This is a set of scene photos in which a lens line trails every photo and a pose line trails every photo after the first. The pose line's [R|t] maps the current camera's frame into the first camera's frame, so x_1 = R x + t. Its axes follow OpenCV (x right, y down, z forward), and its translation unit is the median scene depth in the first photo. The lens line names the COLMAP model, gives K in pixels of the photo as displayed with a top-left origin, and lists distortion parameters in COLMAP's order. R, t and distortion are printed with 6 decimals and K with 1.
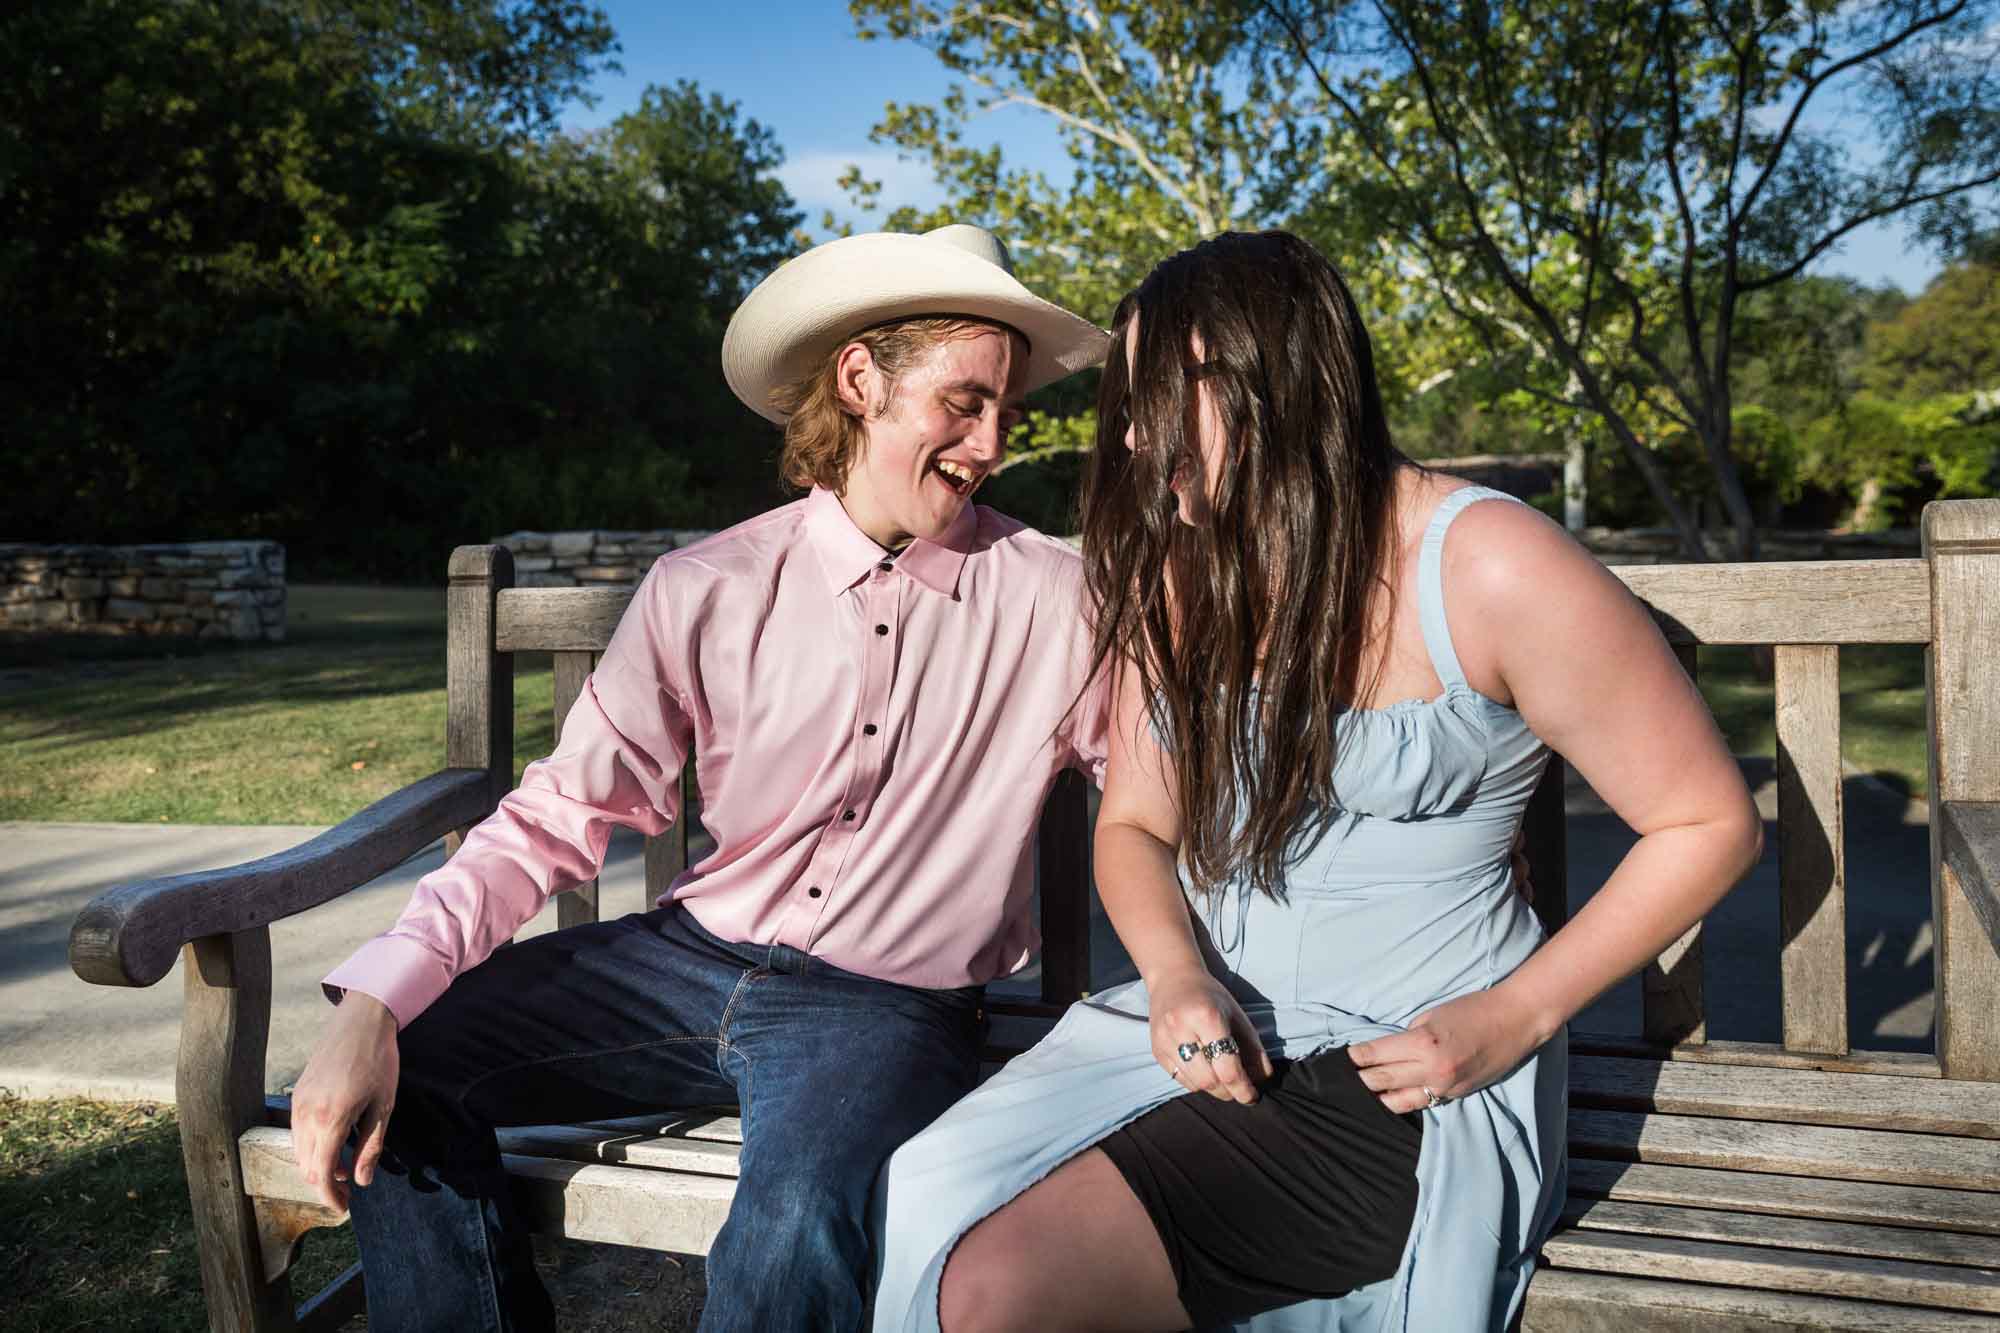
lens RADIAL K [[1657.5, 0, 1003.0], [0, 1657.5, 598.5], [0, 0, 1]] dist [-0.007866, -0.002525]
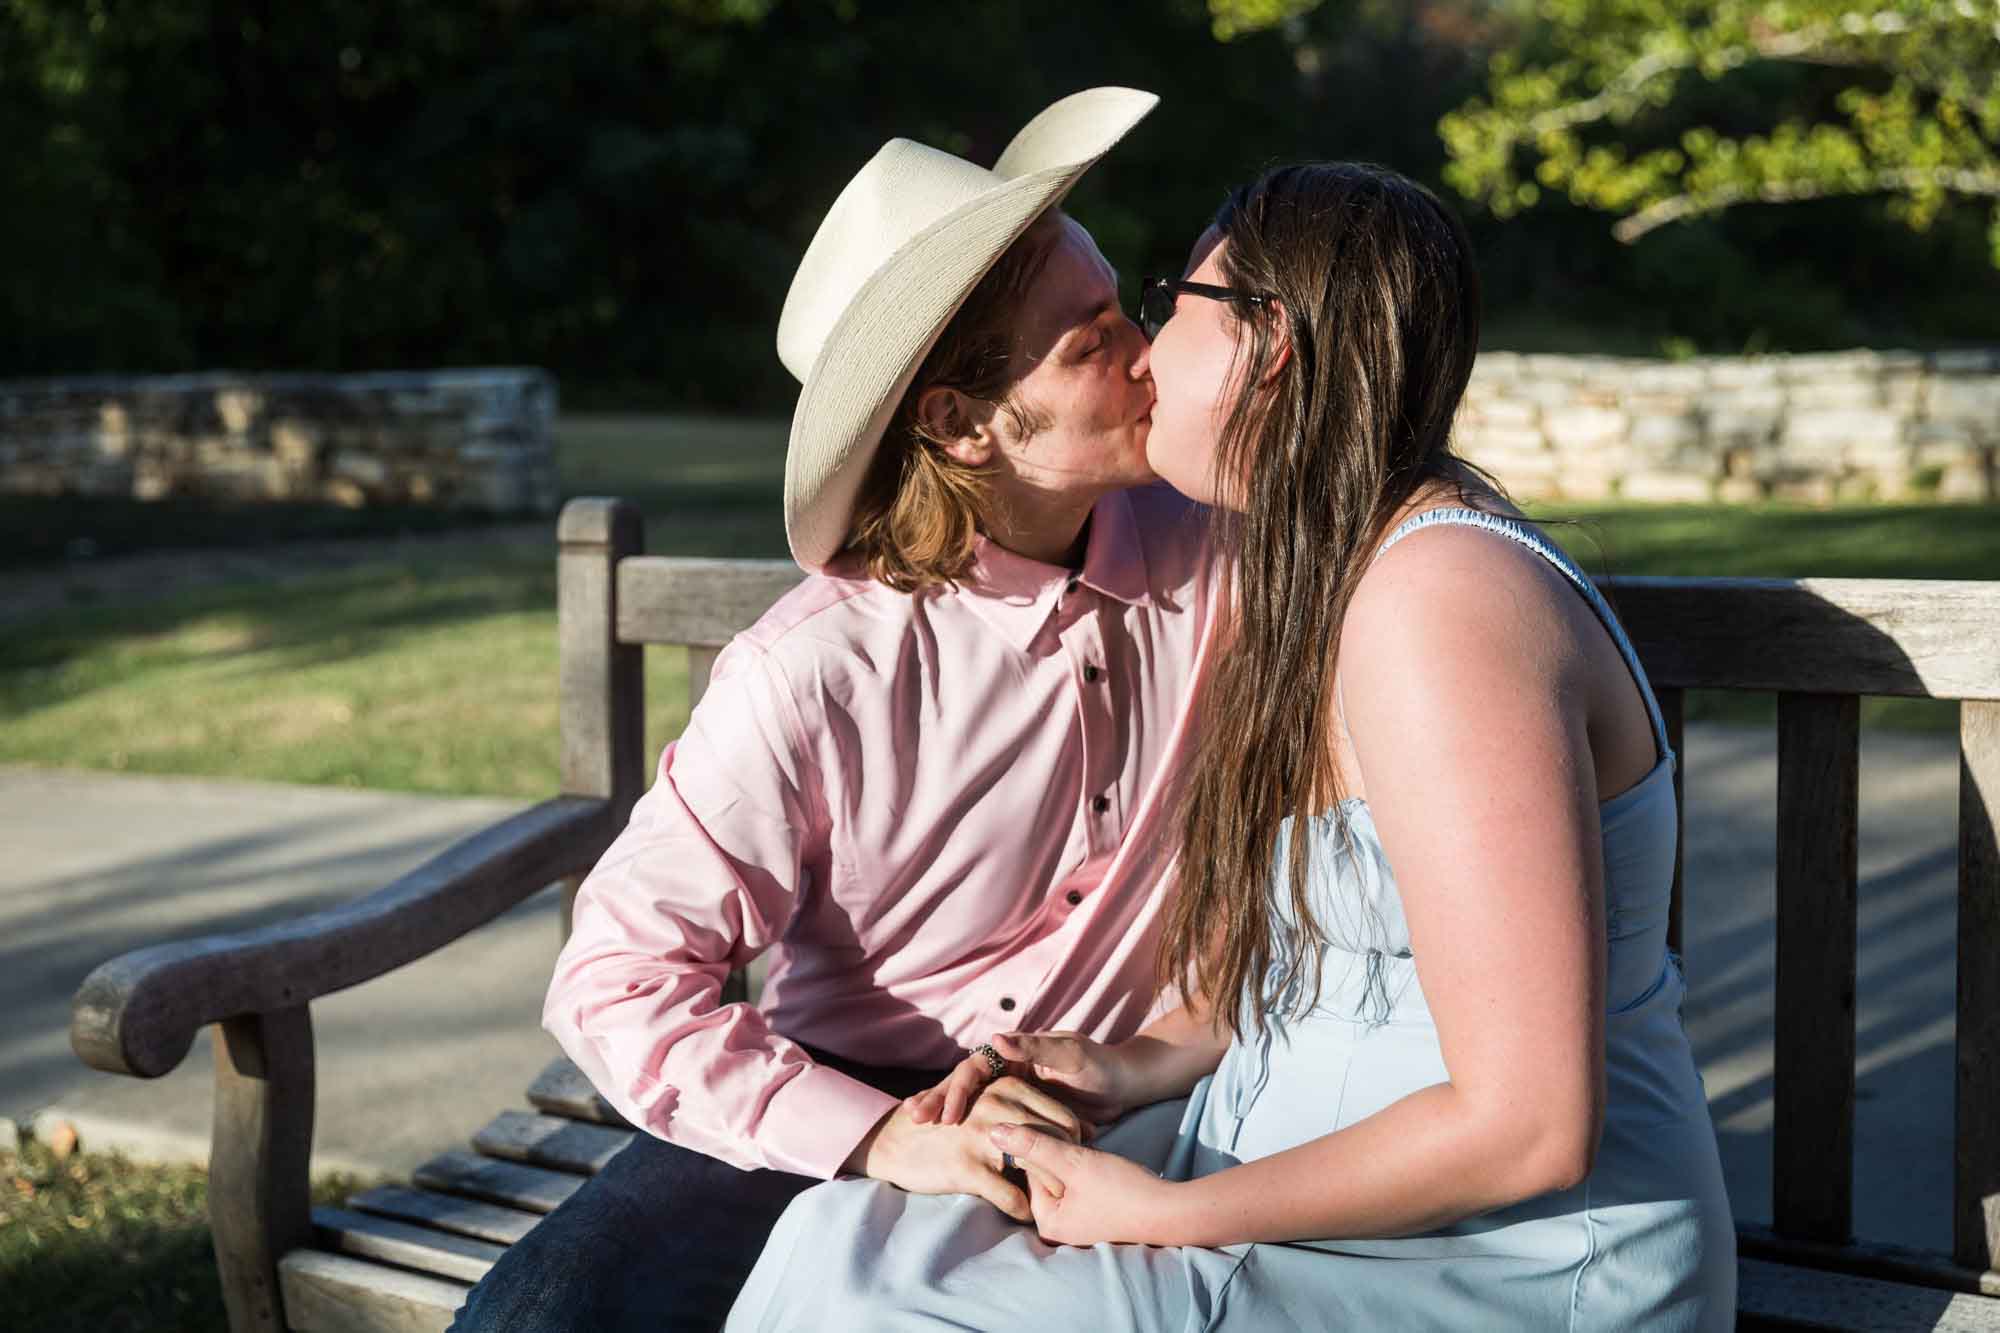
lens RADIAL K [[2556.6, 0, 1000.0], [0, 2556.6, 666.5], [0, 0, 1]] dist [-0.003085, -0.014202]
pose [[0.966071, 0.023929, -0.257166, 0.134987], [0.001556, 0.995142, 0.098442, -0.060156], [0.258273, -0.095502, 0.961340, -0.062057]]
